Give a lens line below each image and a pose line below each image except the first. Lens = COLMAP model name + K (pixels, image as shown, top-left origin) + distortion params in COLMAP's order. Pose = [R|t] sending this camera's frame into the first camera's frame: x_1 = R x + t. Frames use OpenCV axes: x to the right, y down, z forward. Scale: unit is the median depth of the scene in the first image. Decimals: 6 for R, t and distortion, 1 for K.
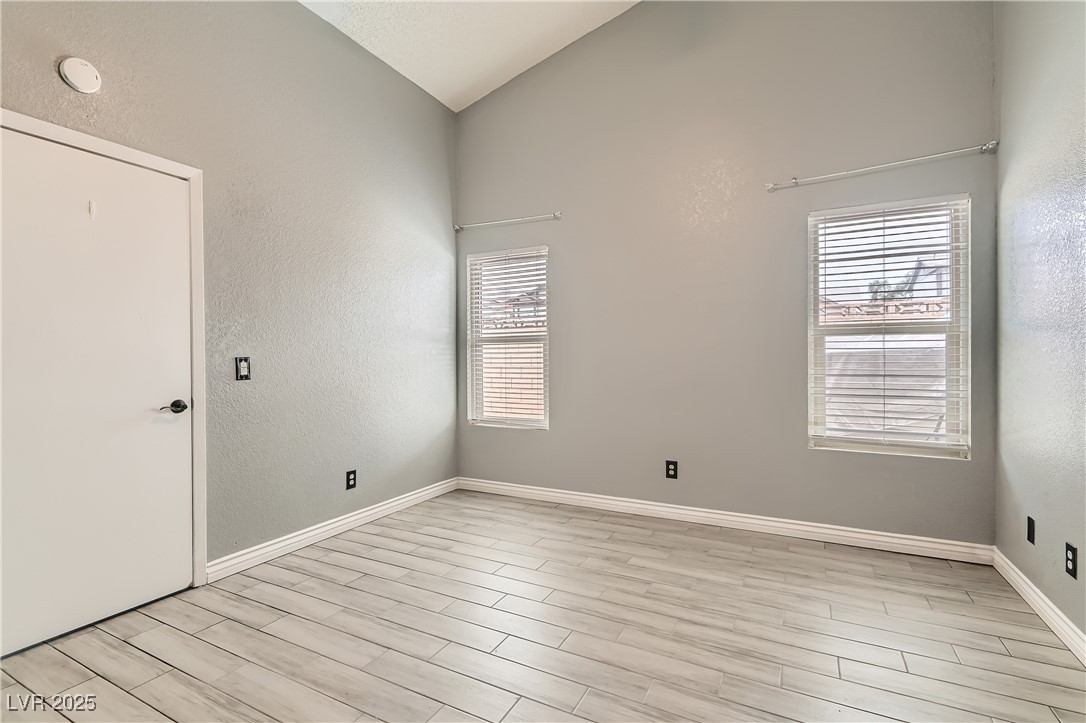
lens RADIAL K [[504.4, 0, 540.9], [0, 504.4, 359.9], [0, 0, 1]] dist [0.005301, -0.004459]
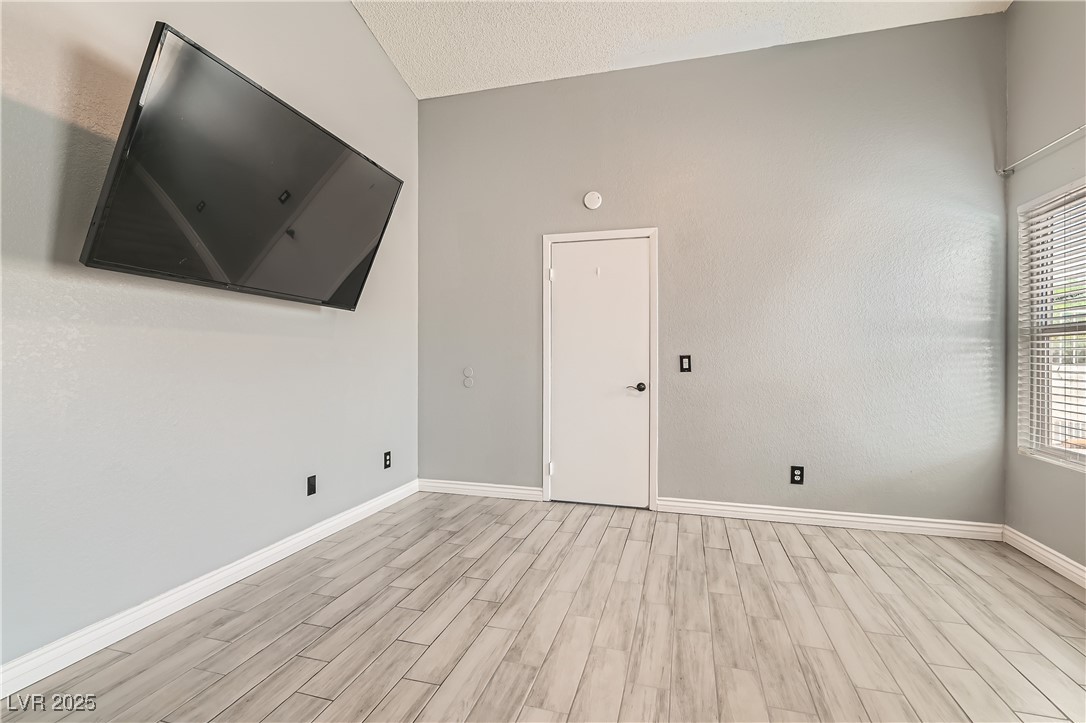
lens RADIAL K [[504.4, 0, 538.6], [0, 504.4, 355.5], [0, 0, 1]] dist [0.005301, -0.004459]
pose [[0.186151, -0.002899, -0.982517, 0.598985], [-0.009163, 0.999947, -0.004687, 0.005556], [0.982478, 0.009875, 0.186115, 0.336166]]
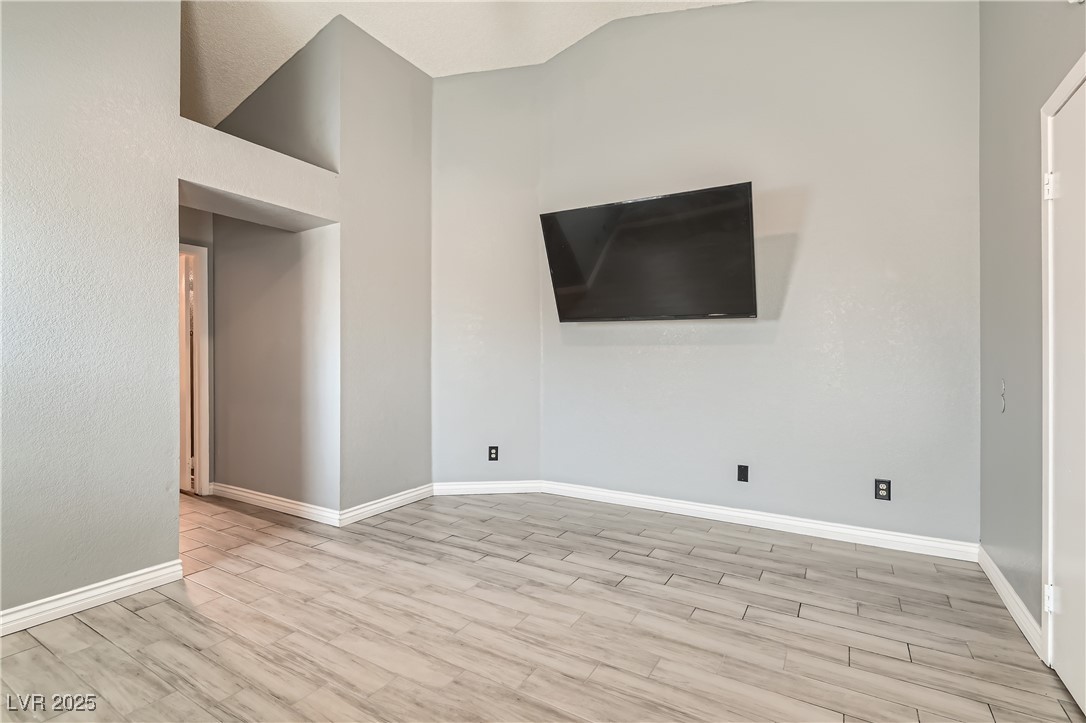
lens RADIAL K [[504.4, 0, 540.0], [0, 504.4, 363.4], [0, 0, 1]] dist [0.005301, -0.004459]
pose [[-0.996347, -0.000694, 0.085395, -0.121689], [0.000405, 0.999917, 0.012850, -0.002580], [-0.085397, 0.012838, -0.996264, 1.280680]]
